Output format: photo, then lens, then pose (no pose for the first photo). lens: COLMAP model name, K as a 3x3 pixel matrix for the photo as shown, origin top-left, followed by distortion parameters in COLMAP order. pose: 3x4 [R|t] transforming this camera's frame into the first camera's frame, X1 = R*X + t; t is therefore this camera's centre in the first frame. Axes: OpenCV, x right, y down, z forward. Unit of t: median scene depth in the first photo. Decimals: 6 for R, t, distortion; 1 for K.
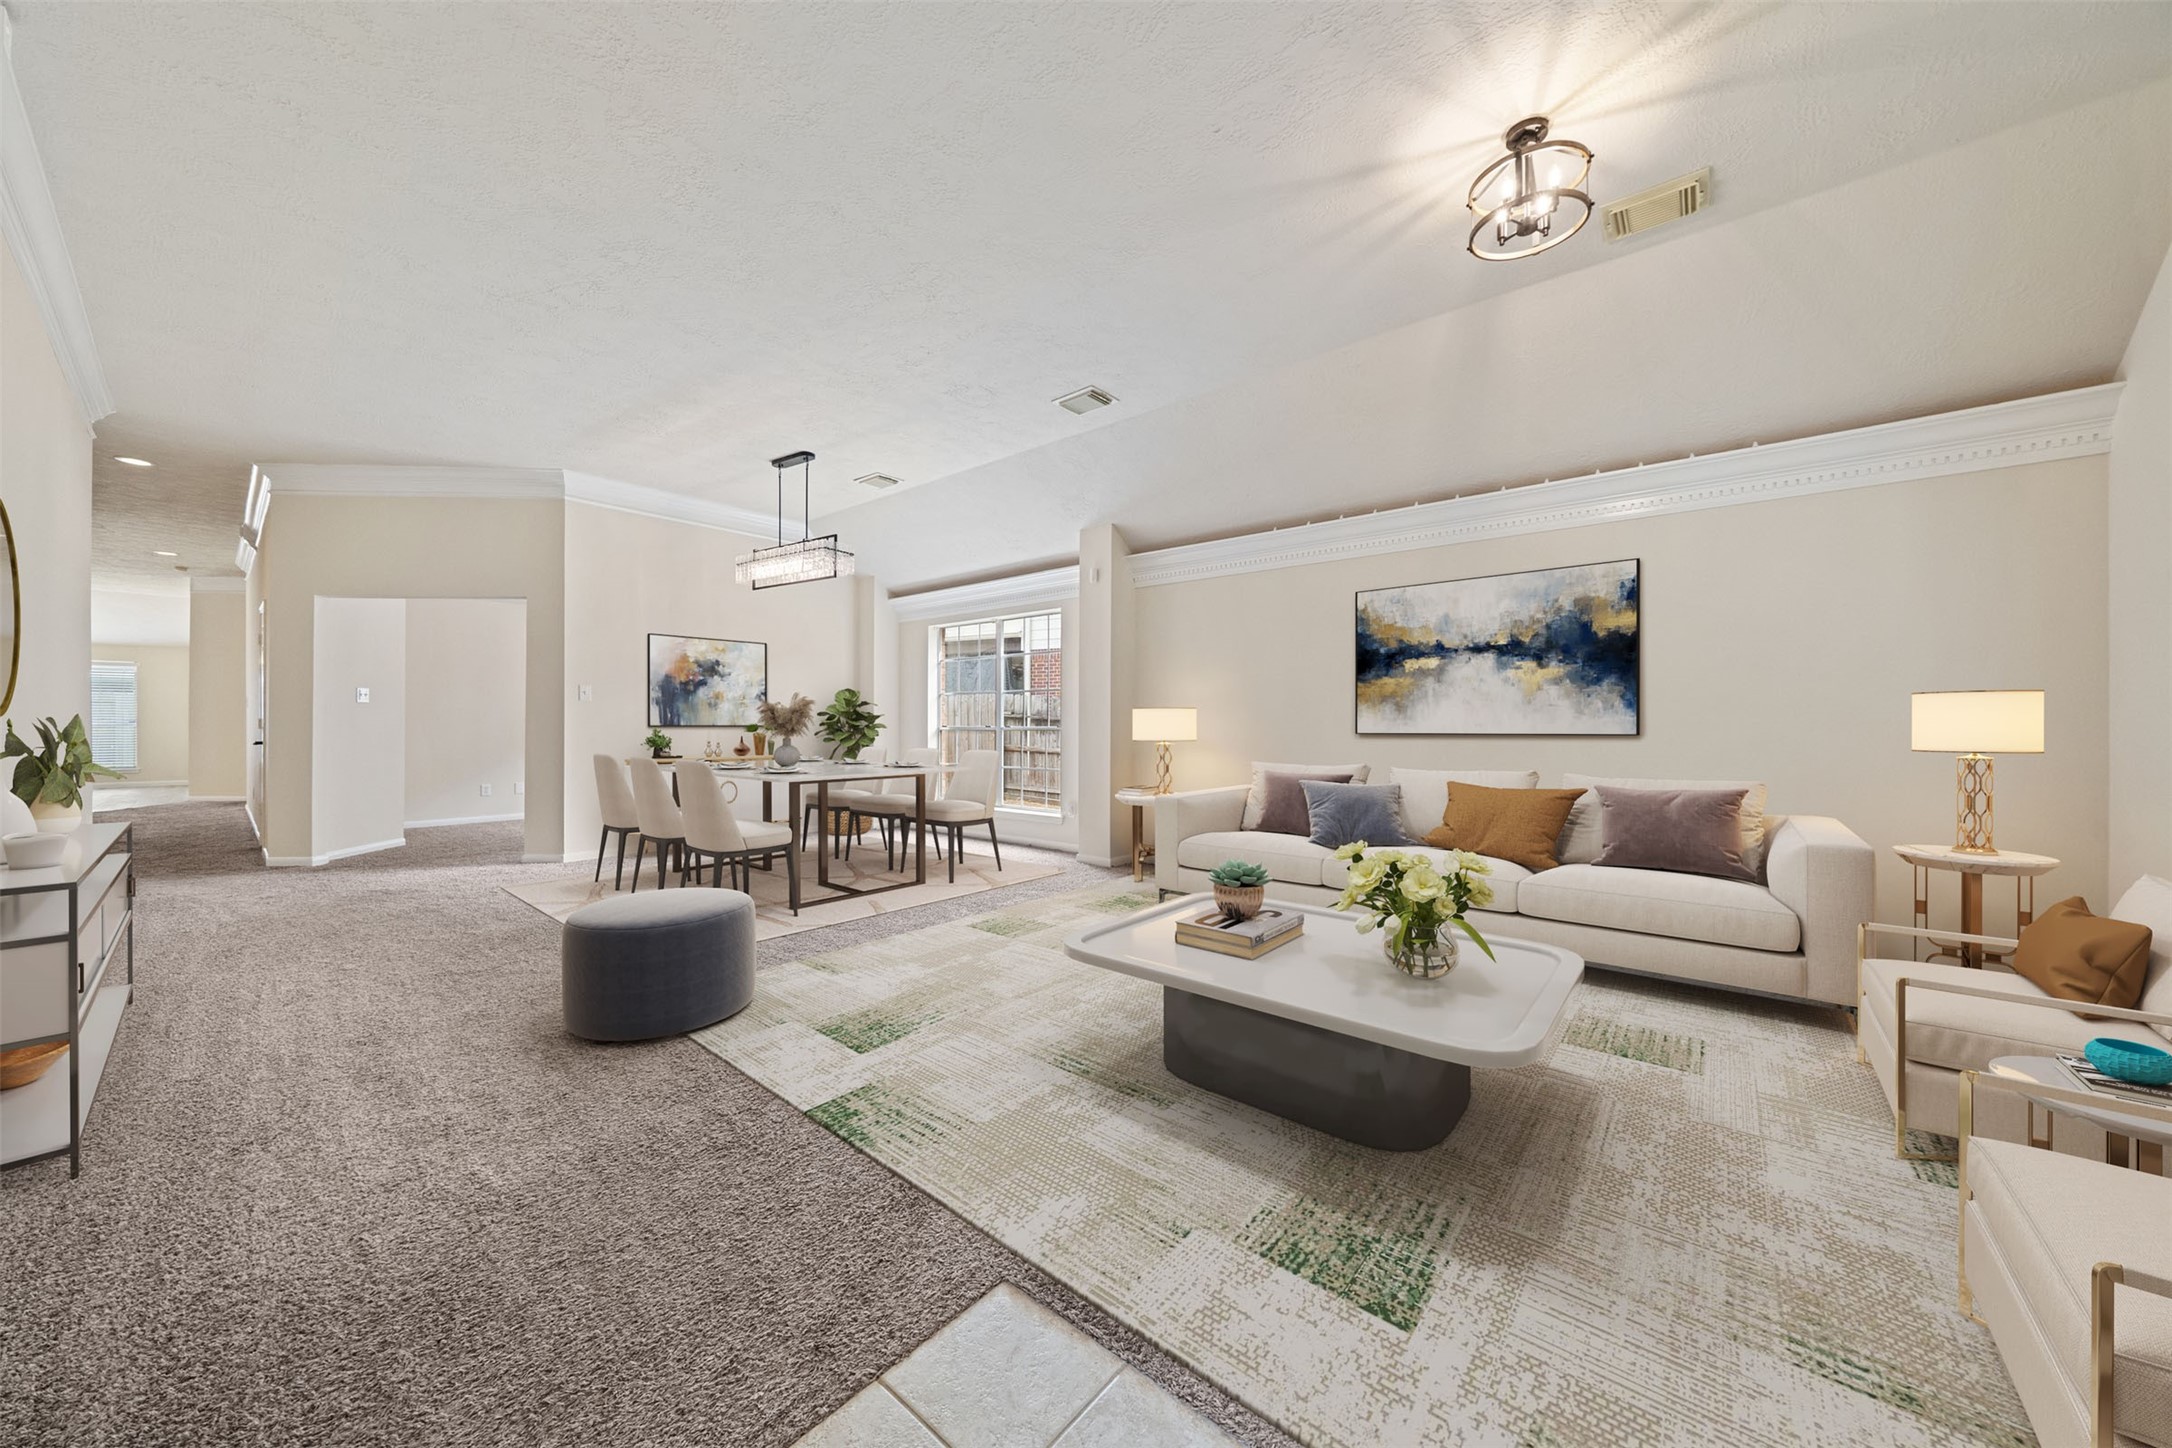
lens RADIAL K [[759.4, 0, 1098.1], [0, 759.4, 720.6], [0, 0, 1]] dist [-0.001573, 0.000134]
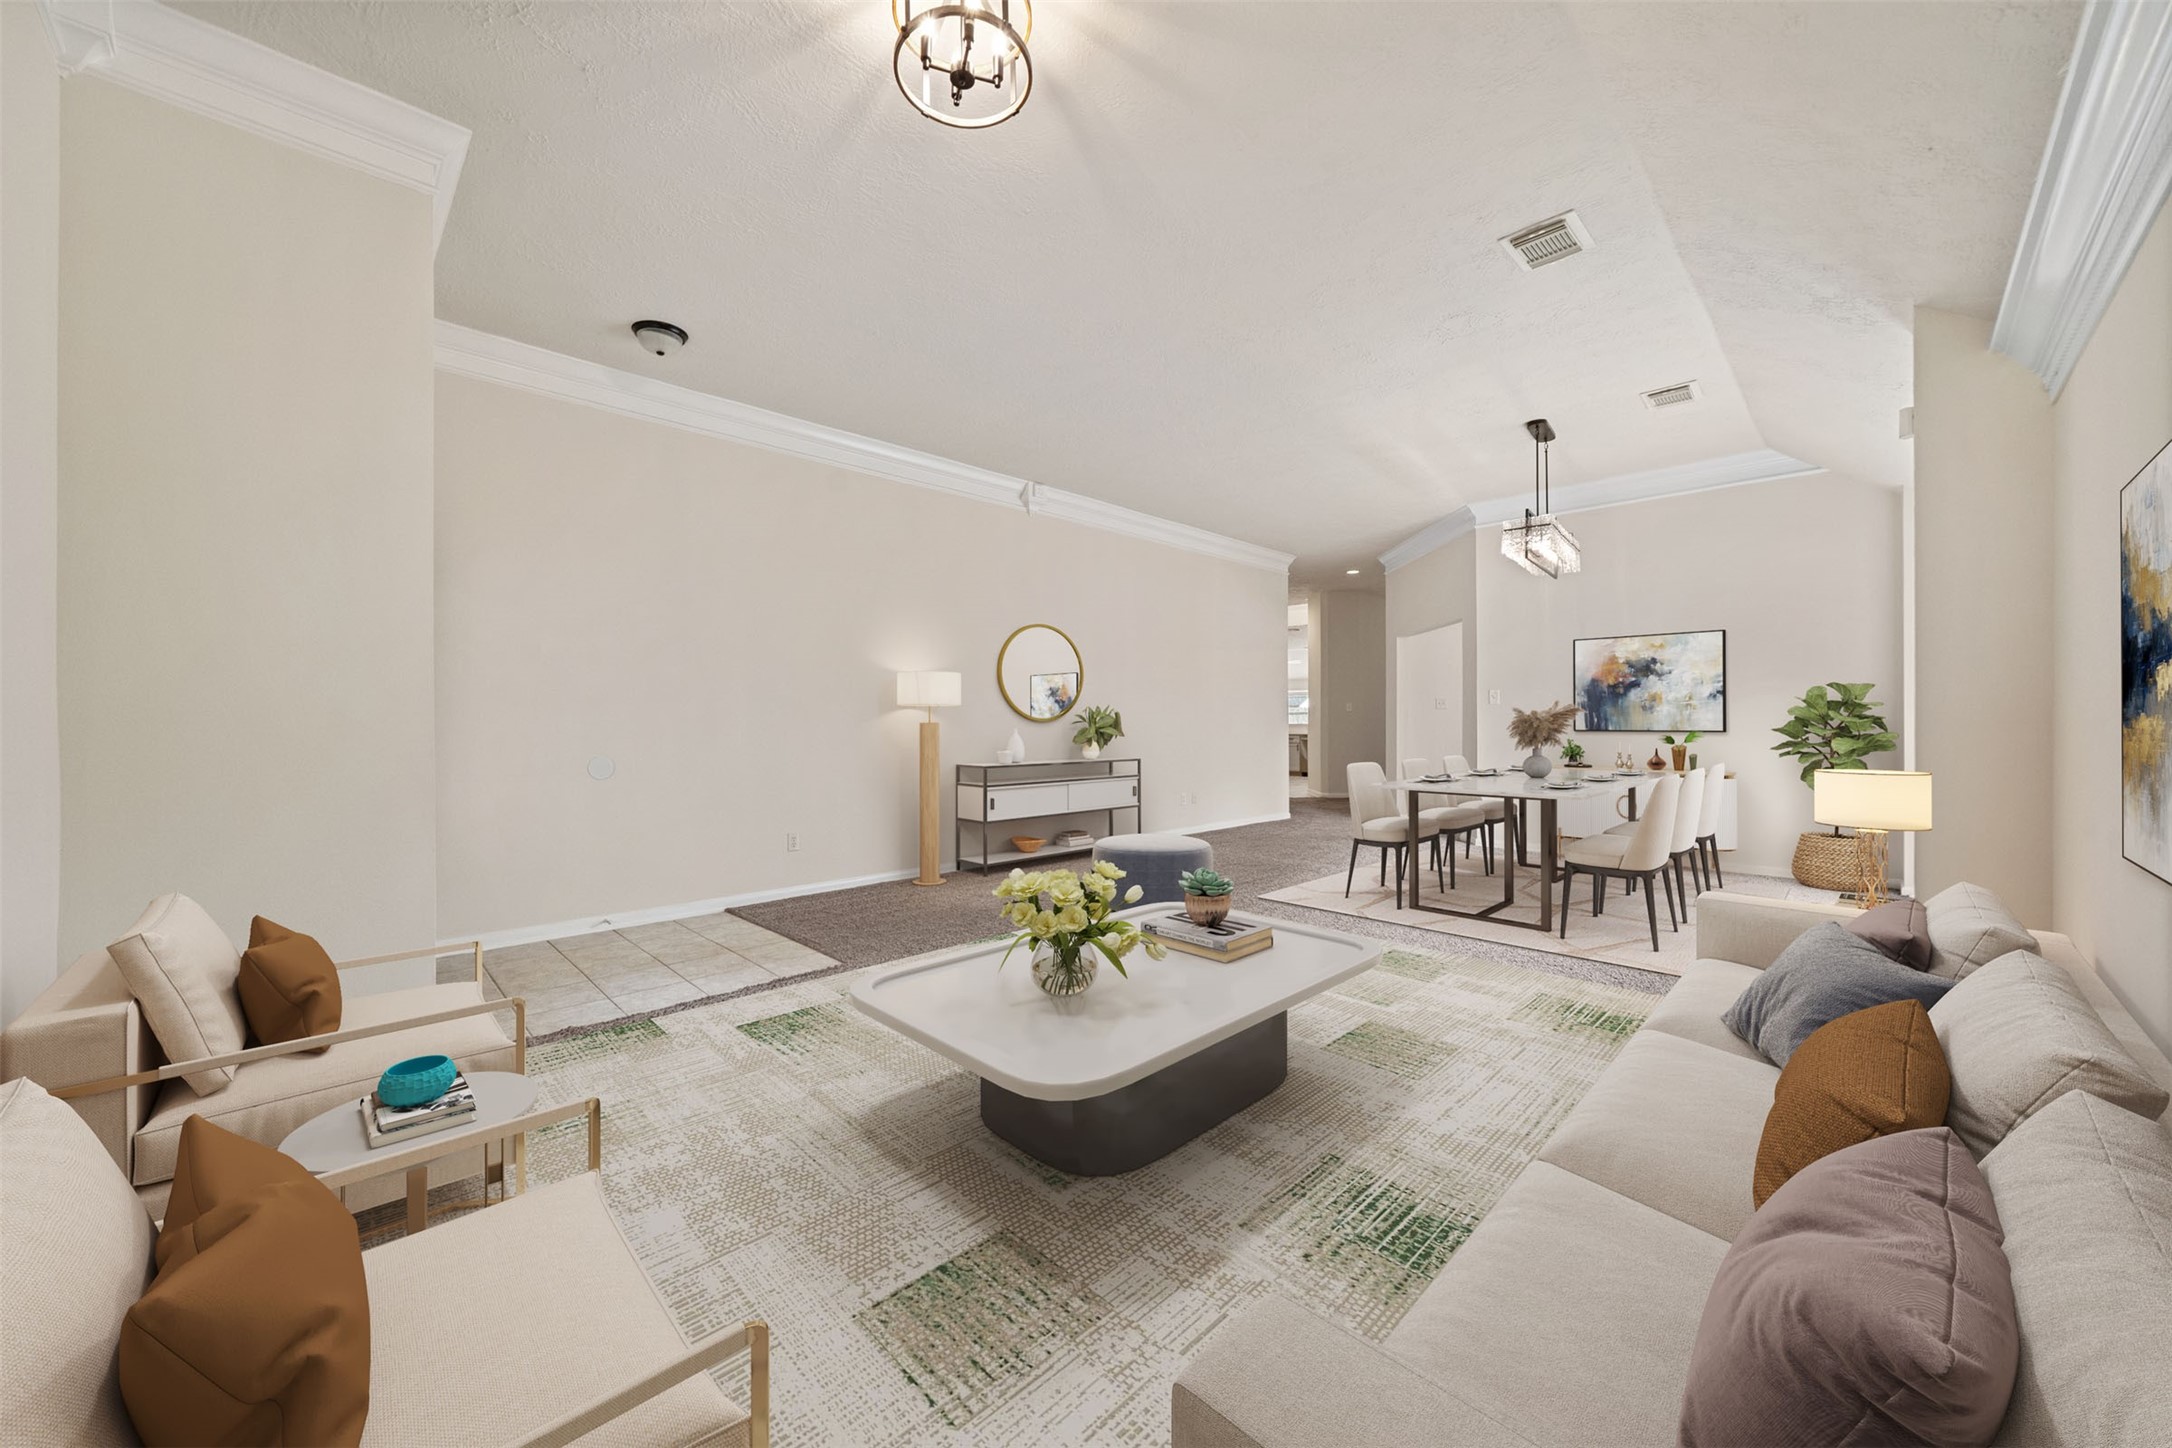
lens RADIAL K [[784.9, 0, 1099.0], [0, 784.9, 703.0], [0, 0, 1]] dist [-0.001000, -0.000021]
pose [[-0.093384, -0.021442, -0.995399, 0.514724], [0.004257, 0.999750, -0.021935, -0.008927], [0.995621, -0.006285, -0.093270, 0.454529]]
